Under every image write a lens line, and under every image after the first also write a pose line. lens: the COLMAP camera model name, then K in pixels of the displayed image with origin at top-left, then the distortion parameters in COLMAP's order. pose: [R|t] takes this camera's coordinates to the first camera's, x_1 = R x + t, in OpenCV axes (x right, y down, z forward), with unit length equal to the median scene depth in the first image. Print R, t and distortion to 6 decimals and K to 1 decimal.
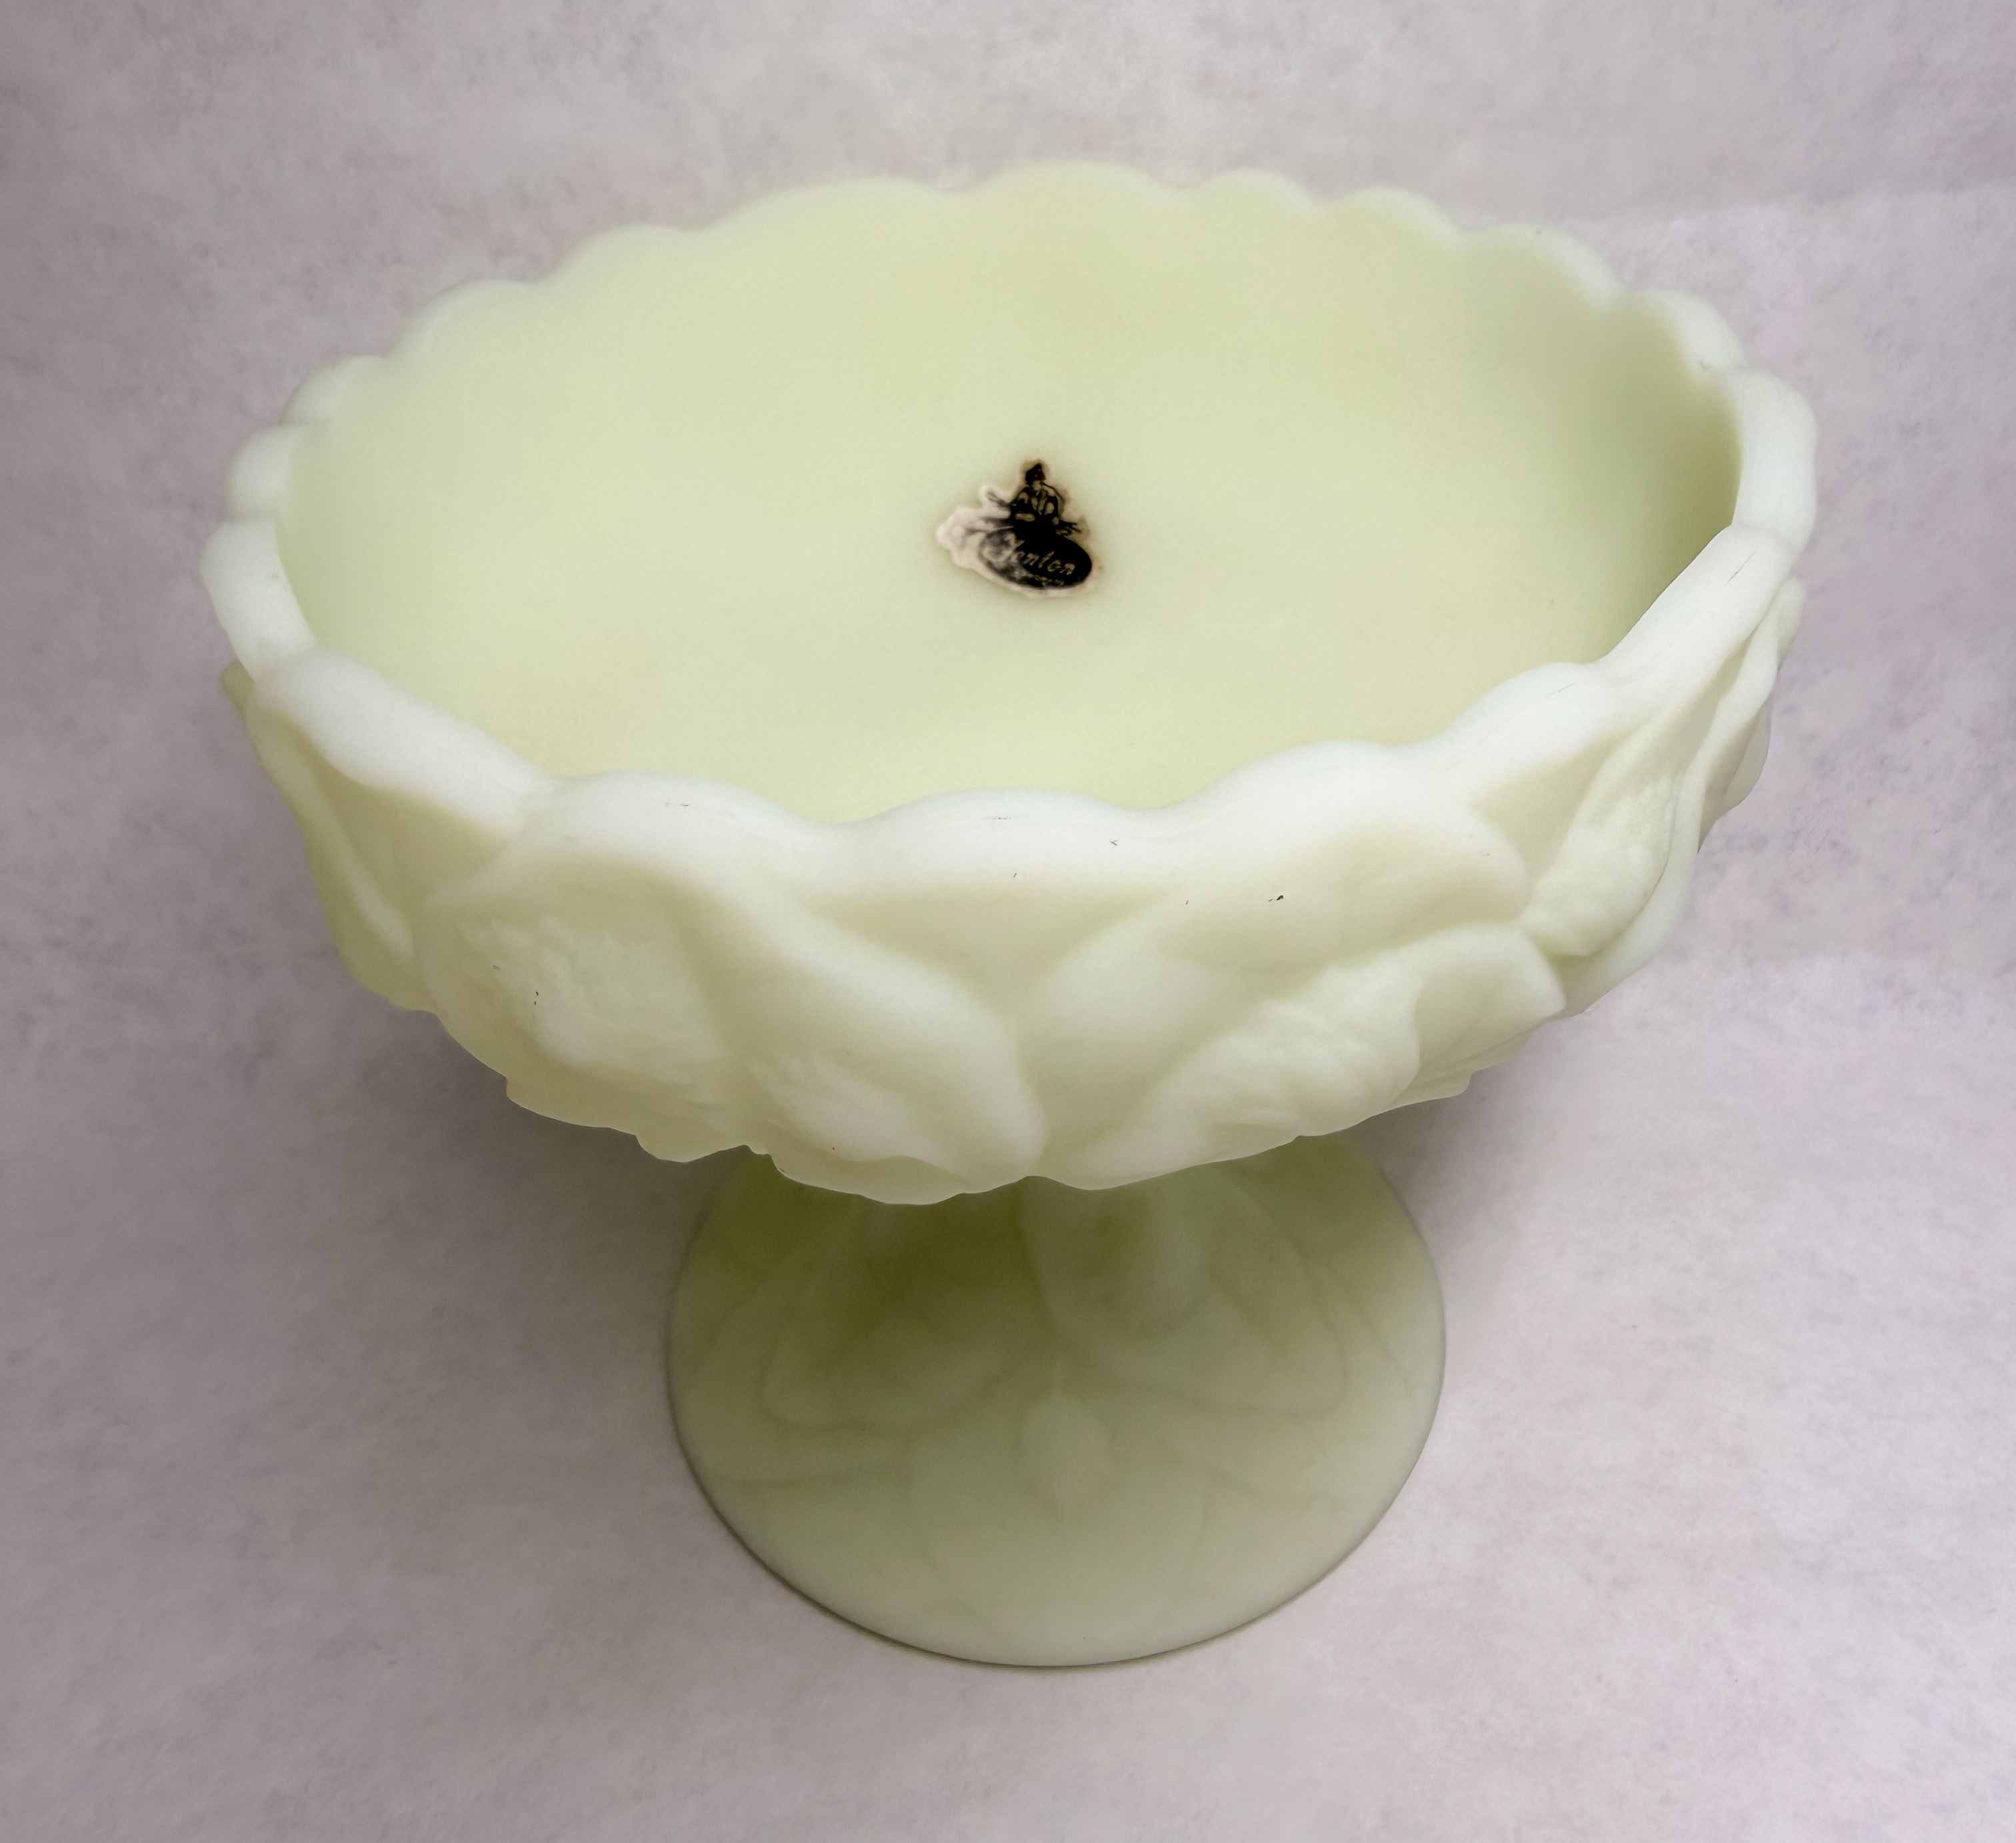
lens RADIAL K [[1929.6, 0, 1010.5], [0, 1929.6, 872.7], [0, 0, 1]] dist [-0.002296, -0.001950]
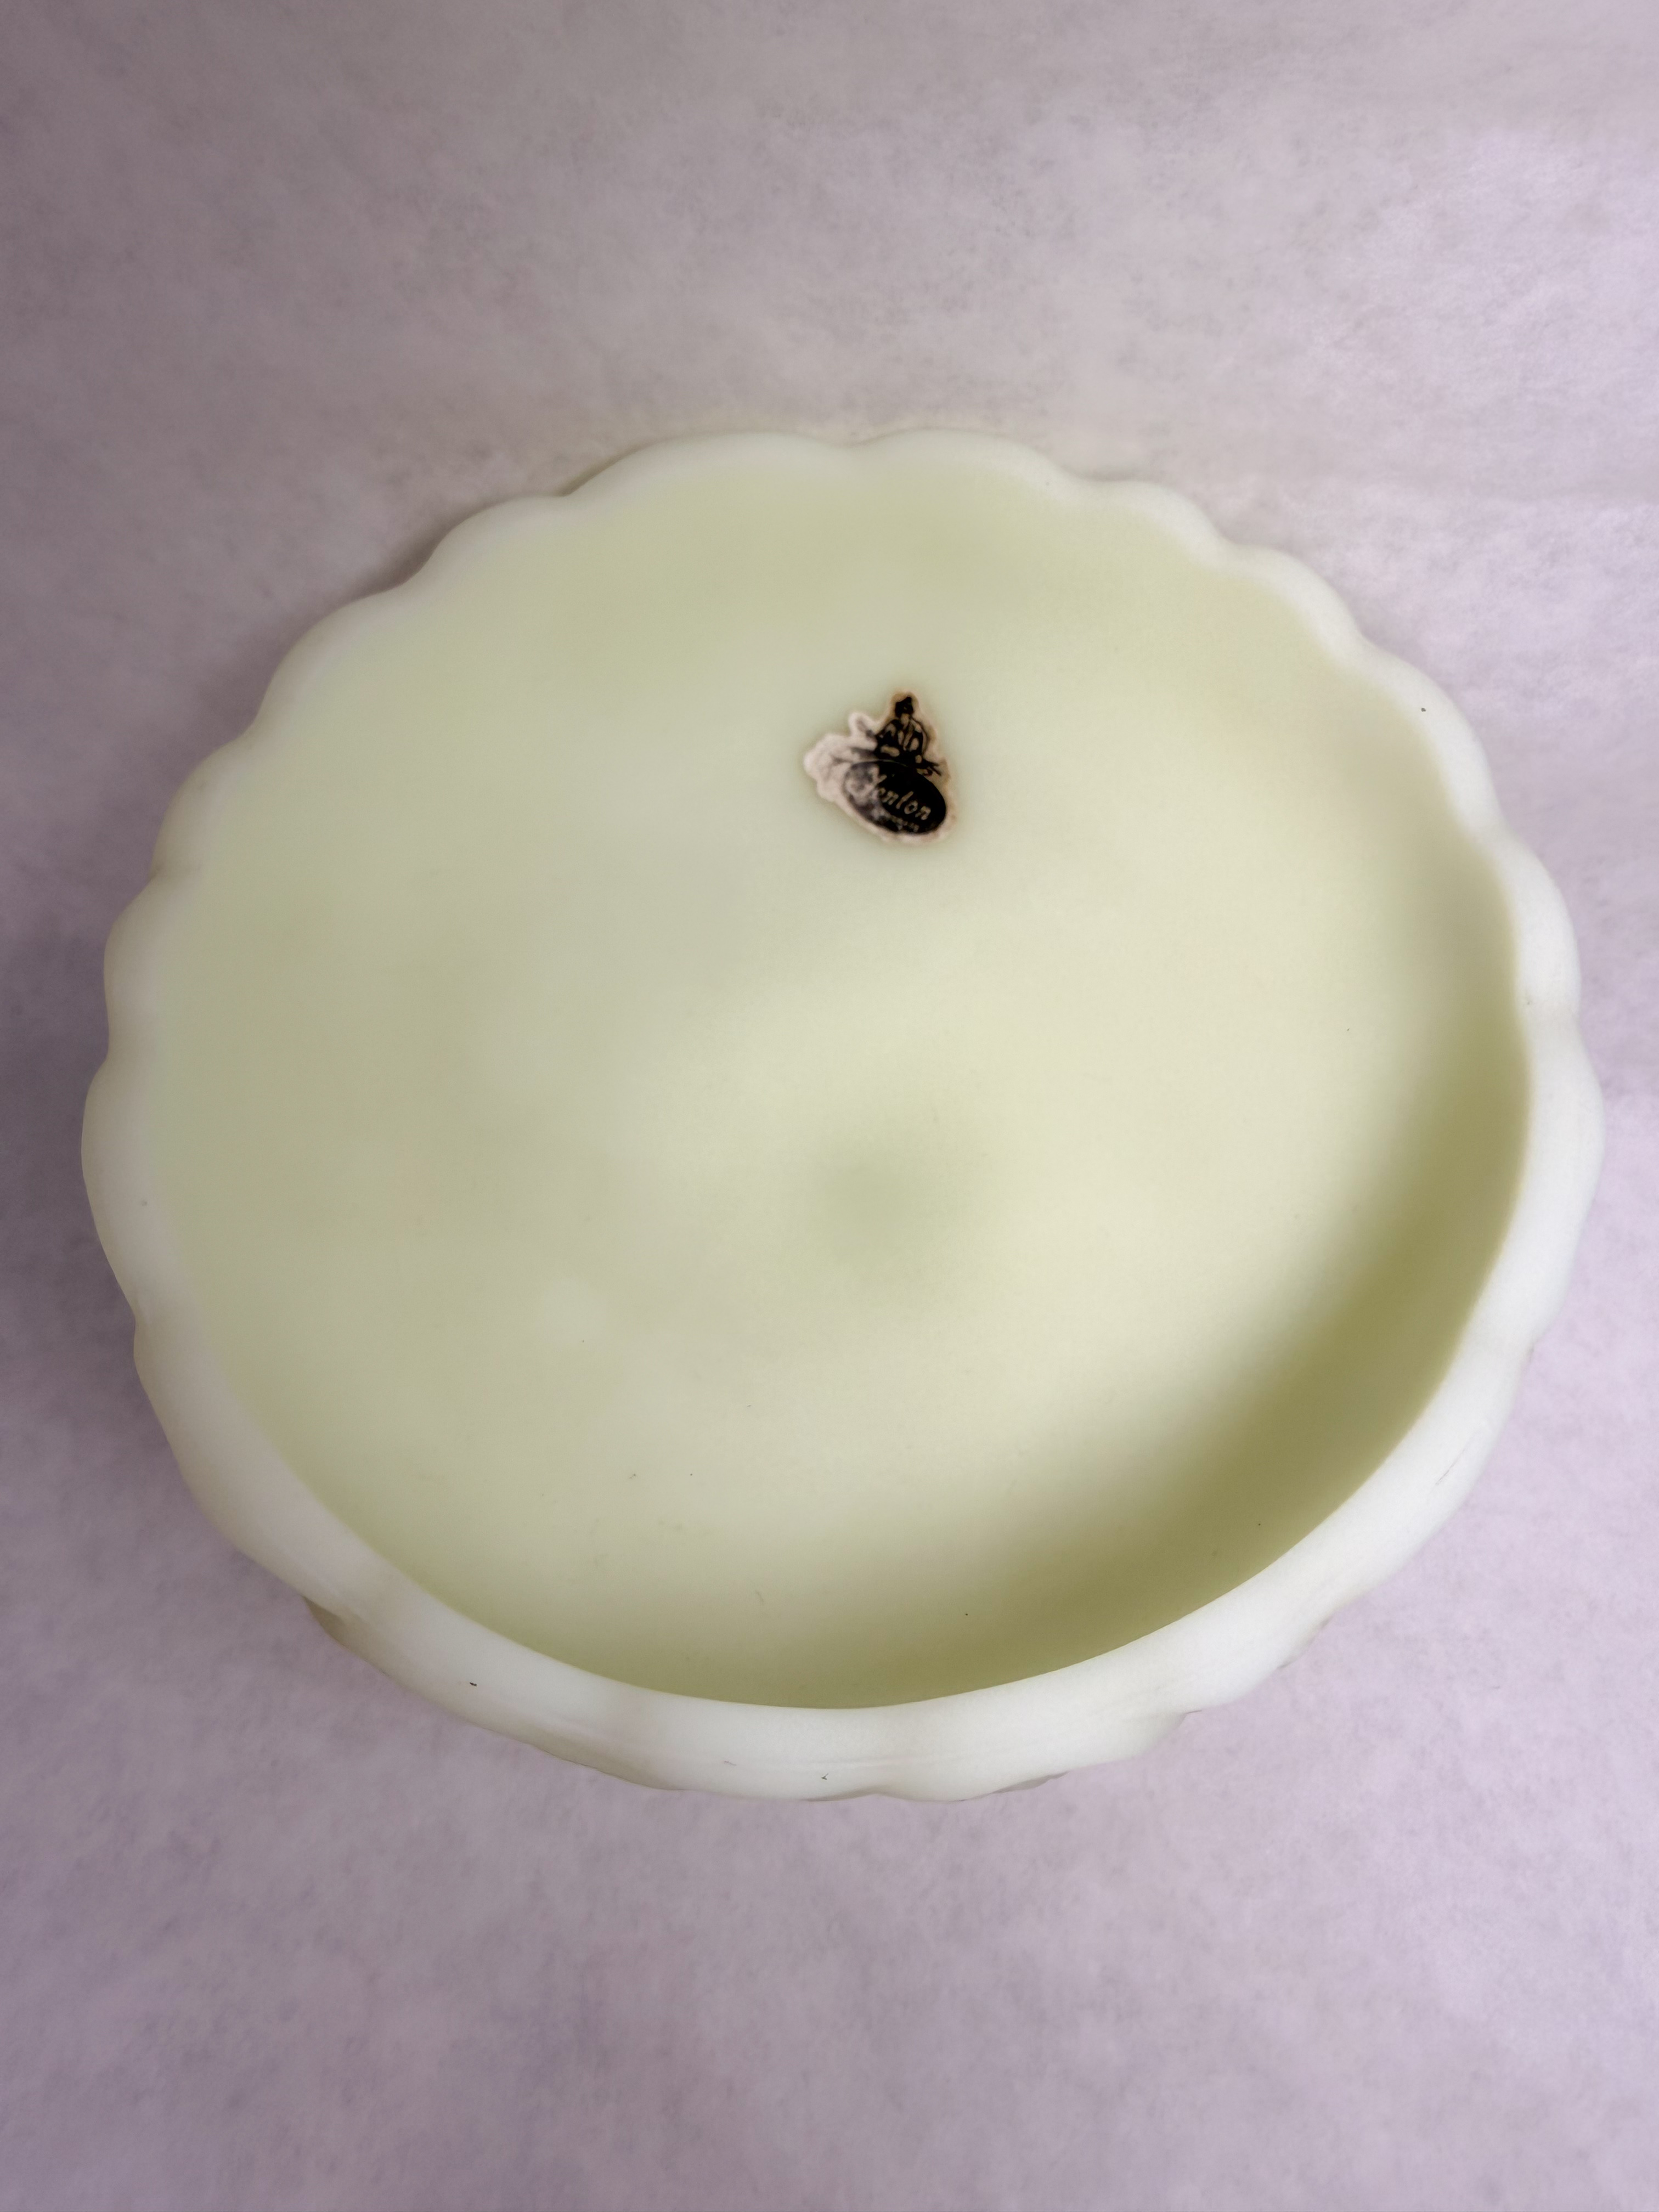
lens RADIAL K [[1539.4, 0, 819.7], [0, 1539.4, 1057.6], [0, 0, 1]] dist [-0.003228, -0.000286]
pose [[0.993398, 0.109101, -0.035467, 0.017658], [-0.079514, 0.877651, 0.472660, -0.436974], [0.082695, -0.466719, 0.880531, 0.184005]]
